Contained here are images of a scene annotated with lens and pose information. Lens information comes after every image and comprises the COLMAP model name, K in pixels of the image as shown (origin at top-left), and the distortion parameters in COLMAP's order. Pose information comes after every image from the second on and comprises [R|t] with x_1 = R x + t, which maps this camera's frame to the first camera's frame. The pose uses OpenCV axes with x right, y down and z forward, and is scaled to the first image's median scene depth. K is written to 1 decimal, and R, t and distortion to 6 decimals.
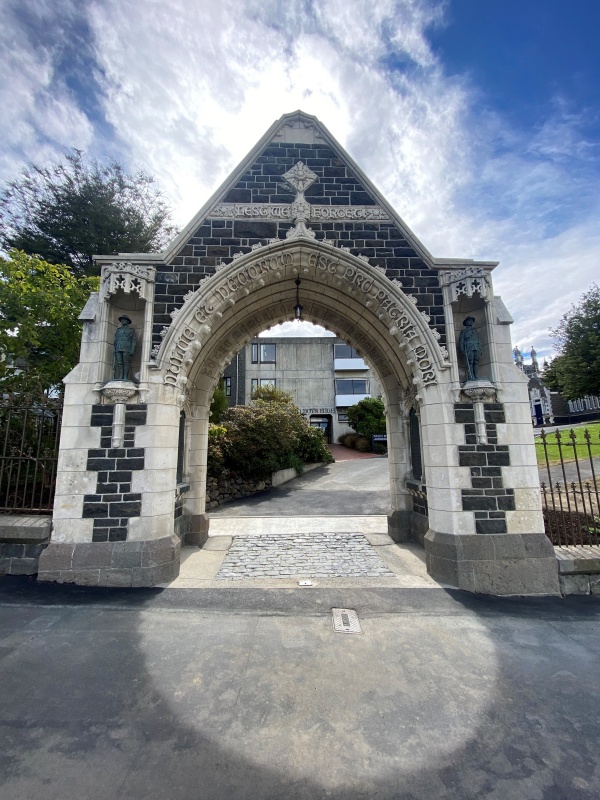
lens RADIAL K [[323.3, 0, 295.2], [0, 323.3, 398.8], [0, 0, 1]] dist [0.019656, -0.020192]
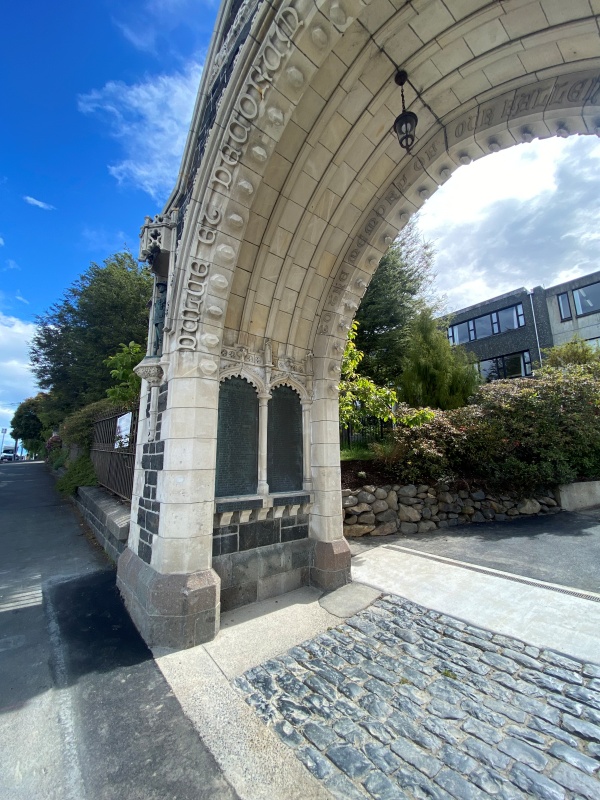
lens RADIAL K [[323.3, 0, 295.2], [0, 323.3, 398.8], [0, 0, 1]] dist [0.019656, -0.020192]
pose [[0.601401, -0.136479, -0.787204, 0.273737], [0.134406, 0.988542, -0.068703, 0.133440], [0.787560, -0.064487, 0.612854, 0.710012]]
